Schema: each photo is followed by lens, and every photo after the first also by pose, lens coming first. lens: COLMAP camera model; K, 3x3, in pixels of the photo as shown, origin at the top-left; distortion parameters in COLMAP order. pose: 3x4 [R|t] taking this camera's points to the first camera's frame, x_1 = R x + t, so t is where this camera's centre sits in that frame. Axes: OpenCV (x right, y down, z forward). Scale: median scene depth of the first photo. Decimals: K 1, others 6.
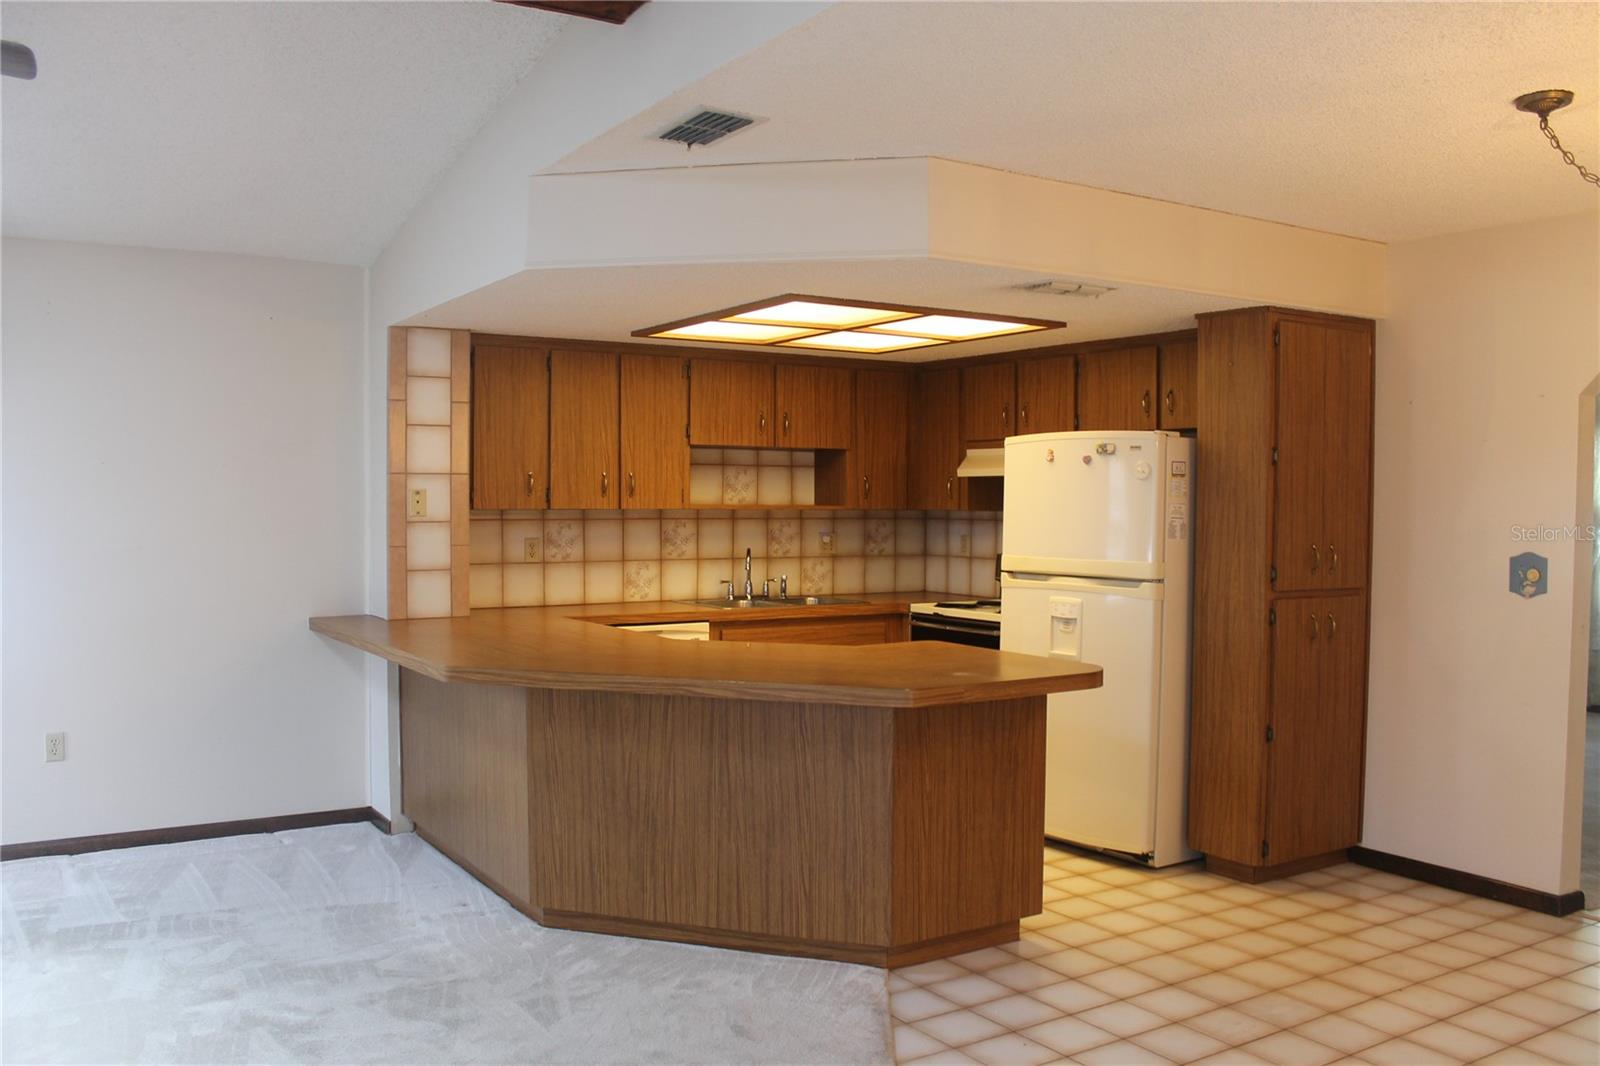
lens RADIAL K [[1367.6, 0, 800.0], [0, 1367.6, 533.0], [0, 0, 1]] dist [-0.160628, 0.133797]
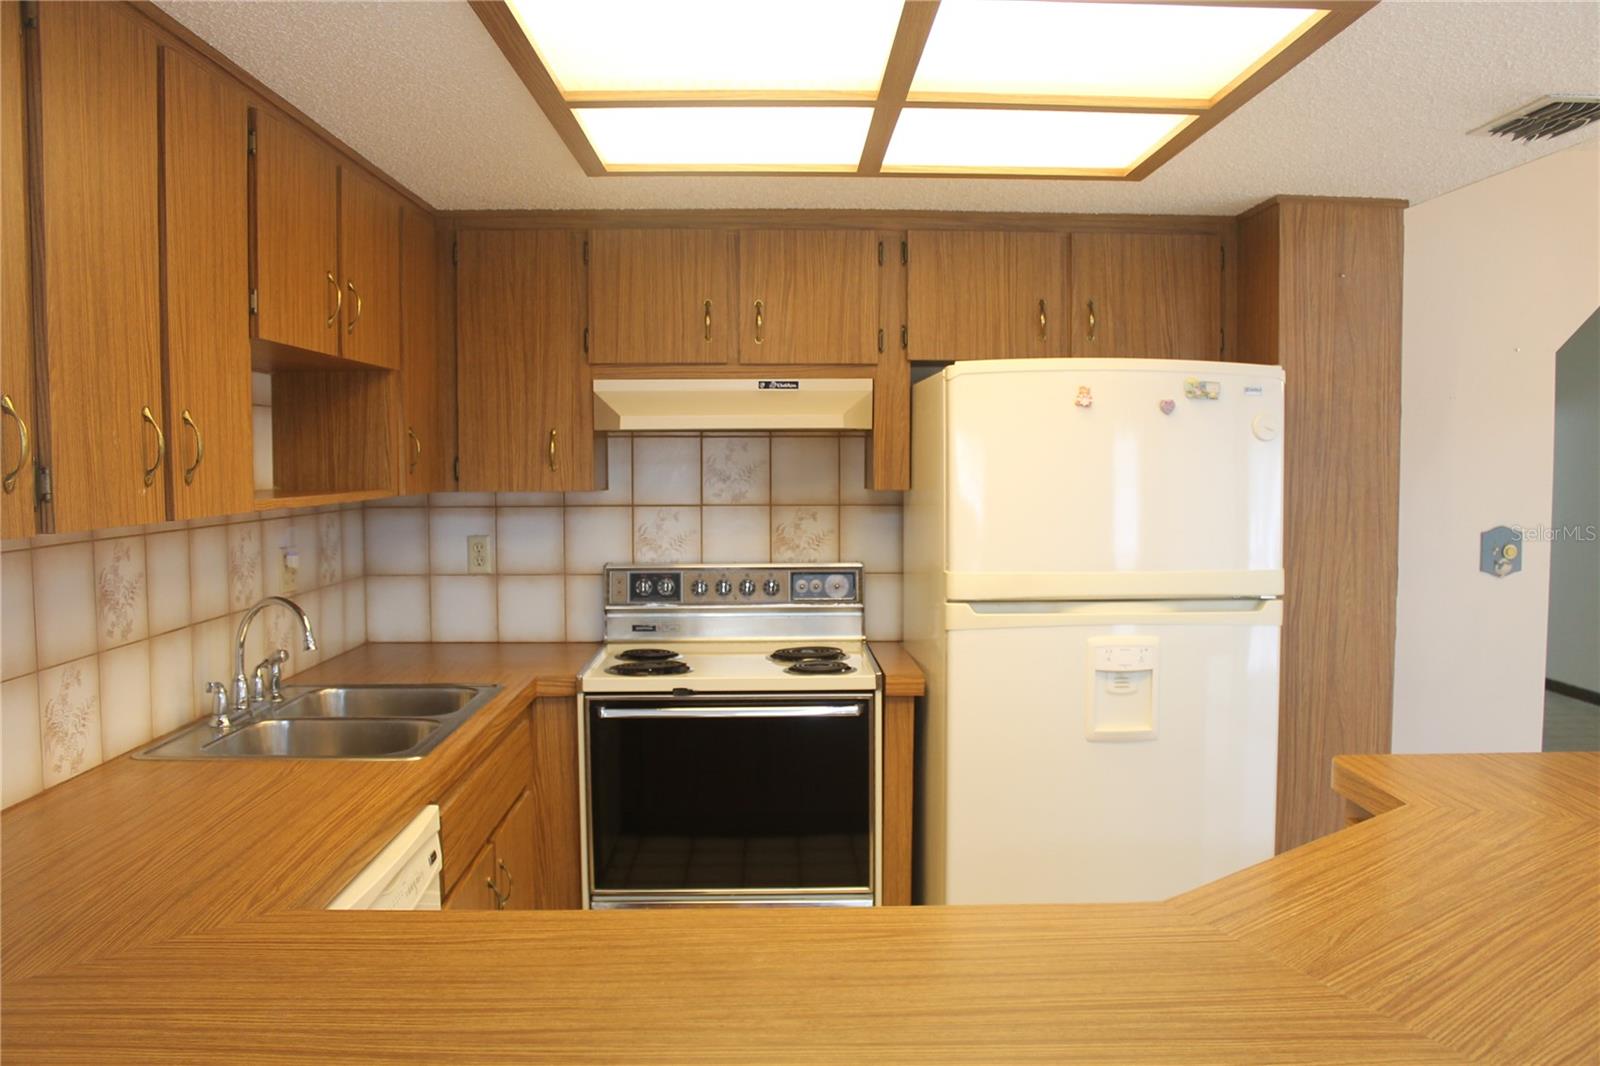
lens RADIAL K [[1367.6, 0, 800.0], [0, 1367.6, 533.0], [0, 0, 1]] dist [-0.160628, 0.133797]
pose [[0.497111, -0.053745, 0.866021, -0.415768], [0.025366, 0.998553, 0.047409, -0.032125], [-0.867316, -0.001600, 0.497755, 0.890159]]
